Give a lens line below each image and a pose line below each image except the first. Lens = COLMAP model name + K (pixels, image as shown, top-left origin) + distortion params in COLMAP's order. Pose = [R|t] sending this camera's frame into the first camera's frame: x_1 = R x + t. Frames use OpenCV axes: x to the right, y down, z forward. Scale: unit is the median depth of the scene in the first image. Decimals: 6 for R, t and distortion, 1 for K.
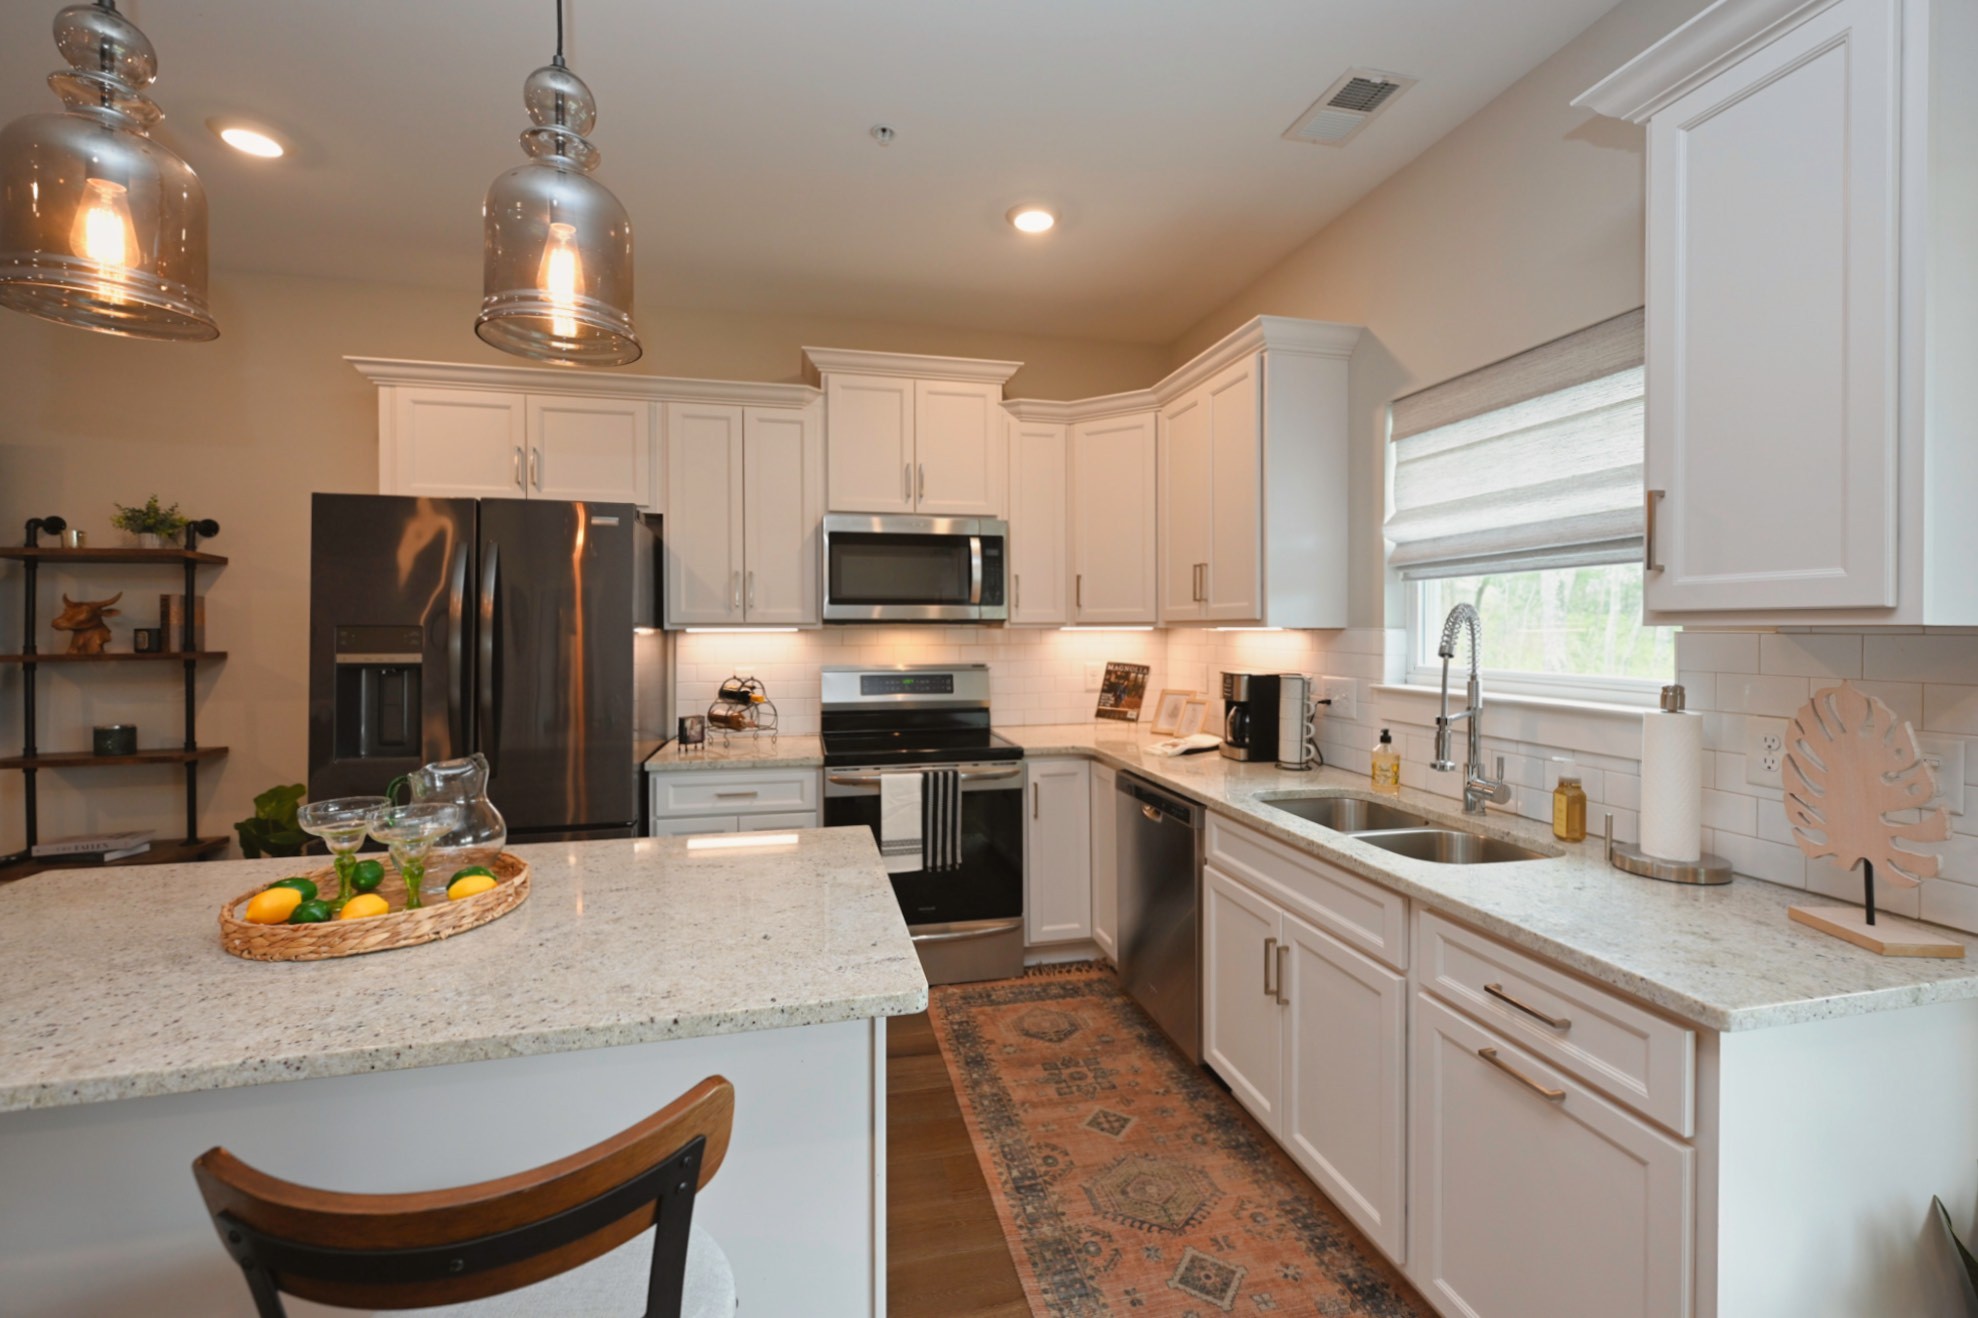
lens RADIAL K [[816.1, 0, 988.0], [0, 816.1, 633.9], [0, 0, 1]] dist [-0.000238, -0.000116]
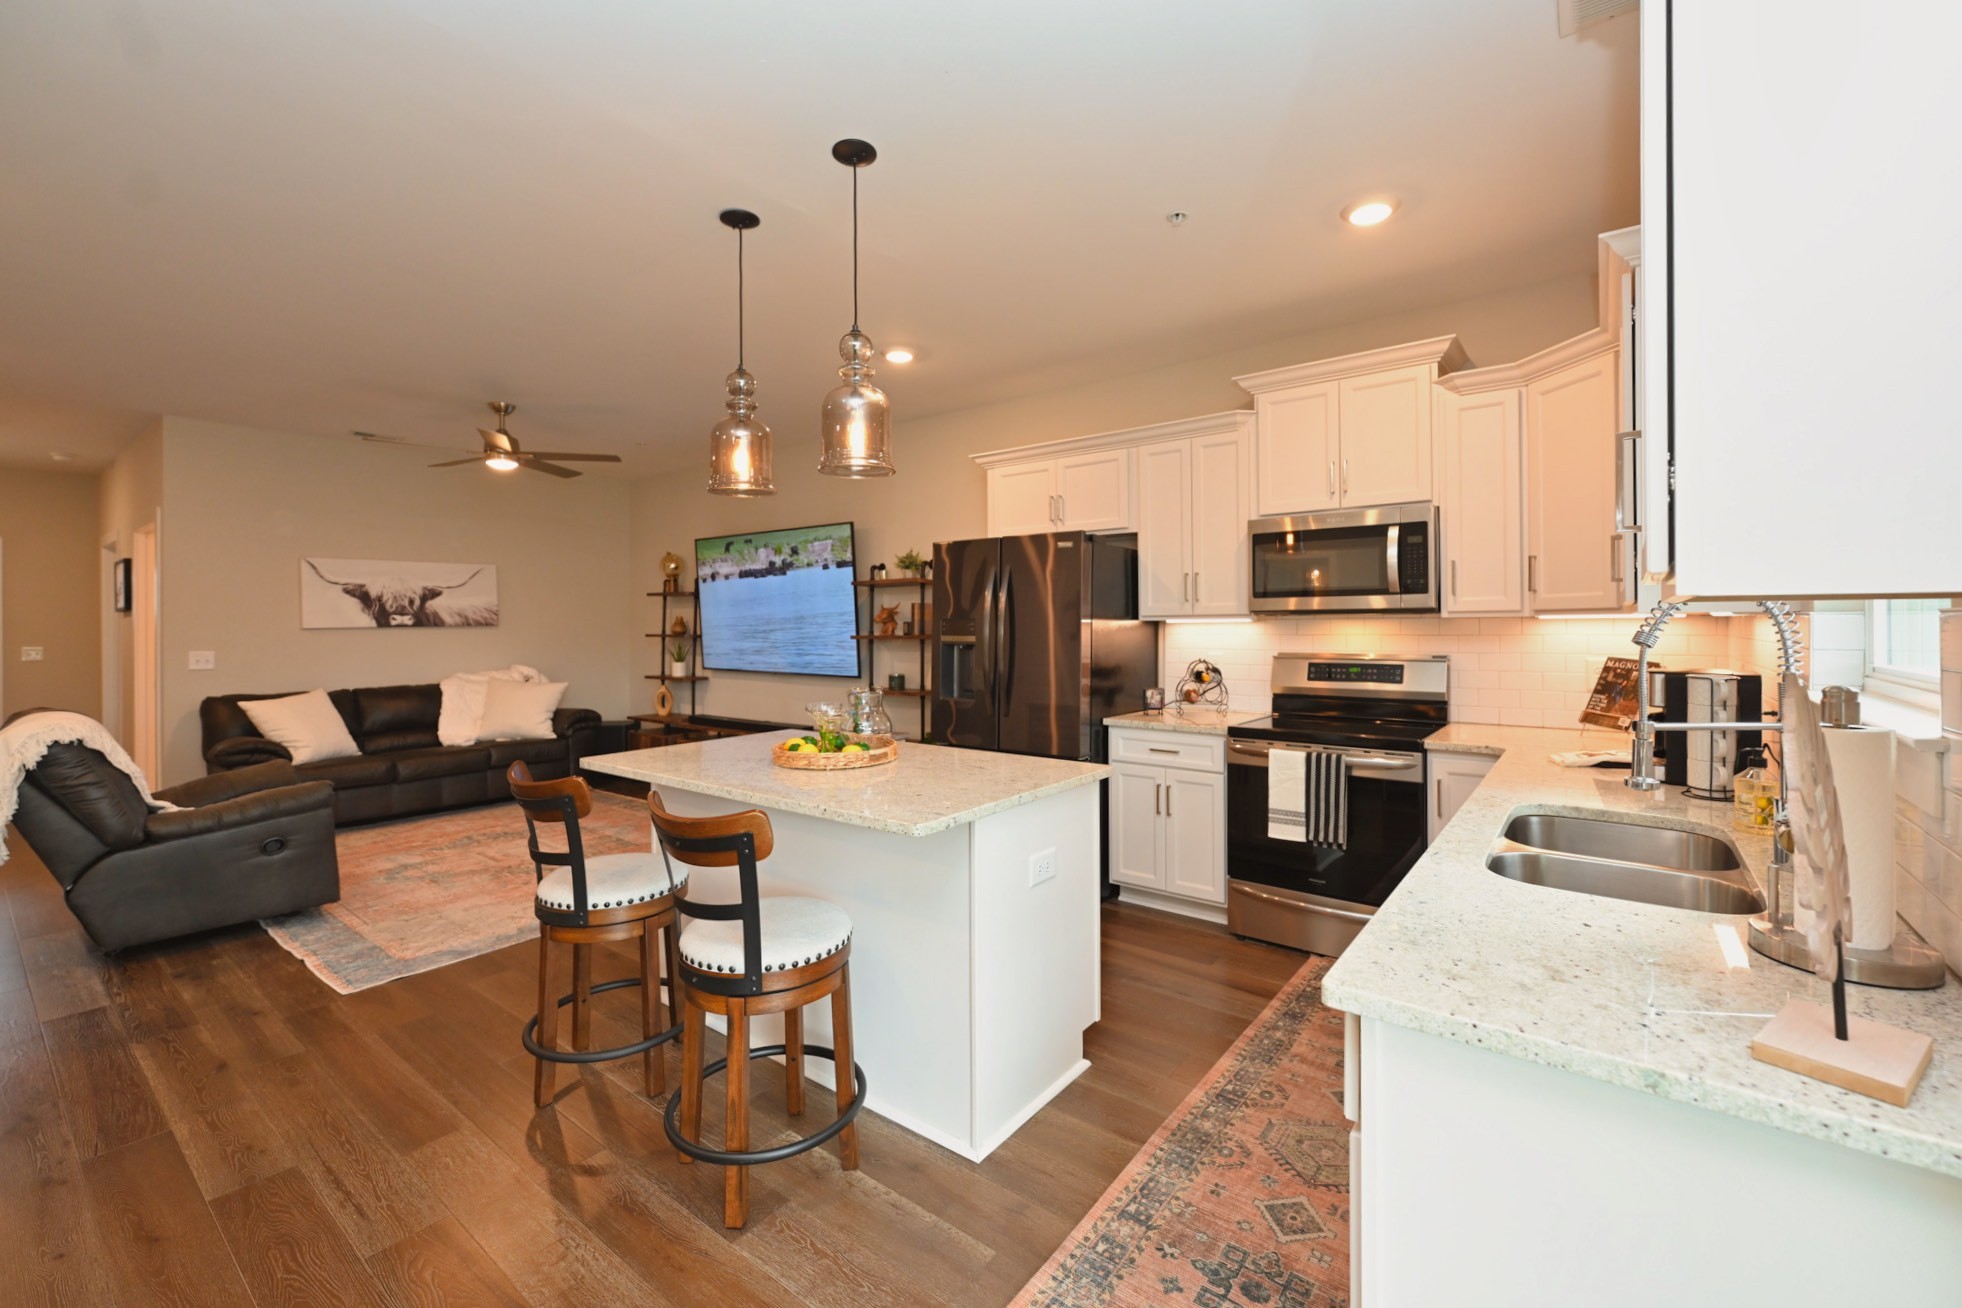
lens RADIAL K [[801.9, 0, 1015.5], [0, 801.9, 624.8], [0, 0, 1]] dist [0.000697, 0.000046]
pose [[0.649650, -0.002550, -0.760229, 0.483833], [-0.000362, 0.999993, -0.003663, 0.006381], [0.760234, 0.002655, 0.649644, 0.019784]]
